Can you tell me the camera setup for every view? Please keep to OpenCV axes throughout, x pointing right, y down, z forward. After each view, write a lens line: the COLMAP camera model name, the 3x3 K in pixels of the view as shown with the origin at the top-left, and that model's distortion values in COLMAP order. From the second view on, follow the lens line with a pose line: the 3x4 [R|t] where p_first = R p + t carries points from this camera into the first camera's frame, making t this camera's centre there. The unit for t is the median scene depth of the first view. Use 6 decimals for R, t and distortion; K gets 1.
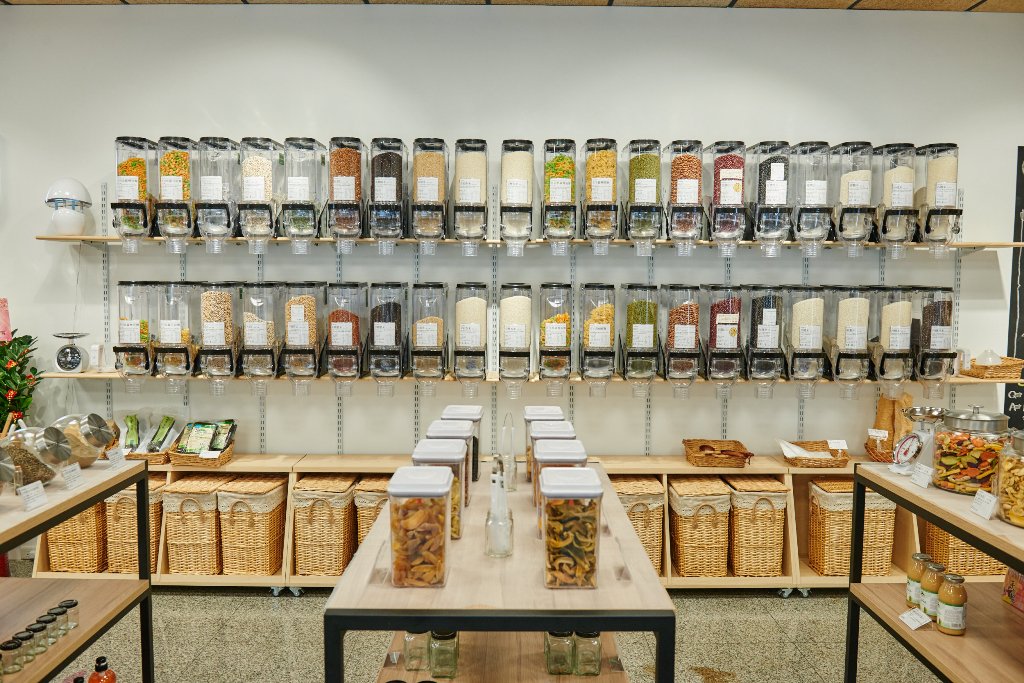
lens RADIAL K [[848.8, 0, 511.9], [0, 848.8, 341.5], [0, 0, 1]] dist [-0.000915, -0.000380]
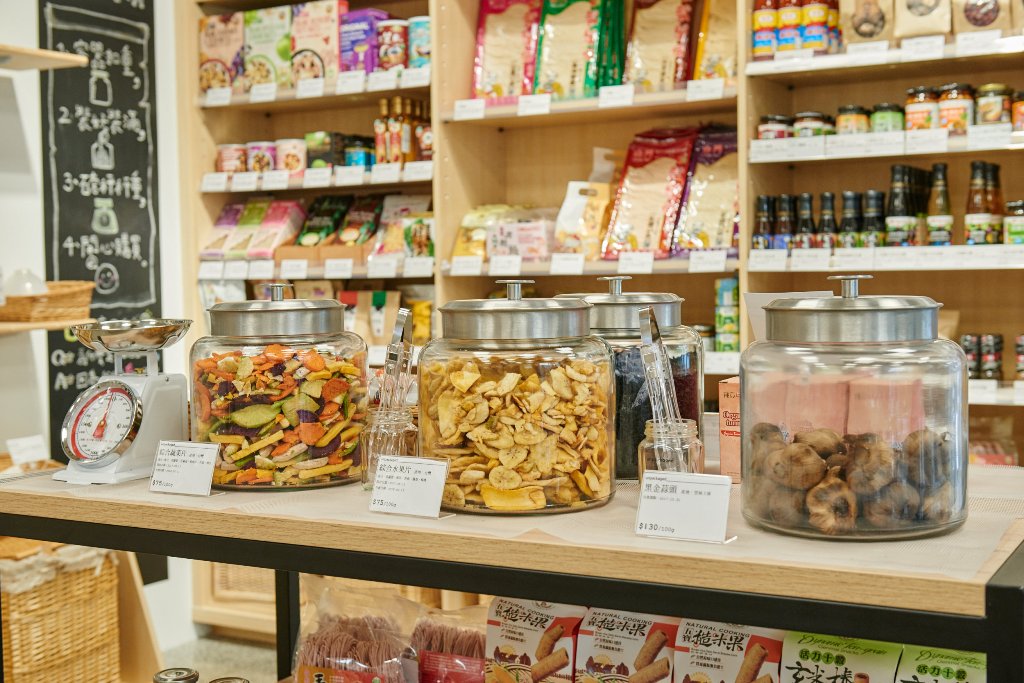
lens RADIAL K [[1364.9, 0, 512.0], [0, 1364.9, 341.1], [0, 0, 1]] dist [-0.003561, 0.000000]
pose [[0.498752, -0.054191, 0.865049, 0.011077], [0.084637, 0.996319, 0.013617, 0.106762], [-0.862603, 0.066424, 0.501502, 0.565466]]
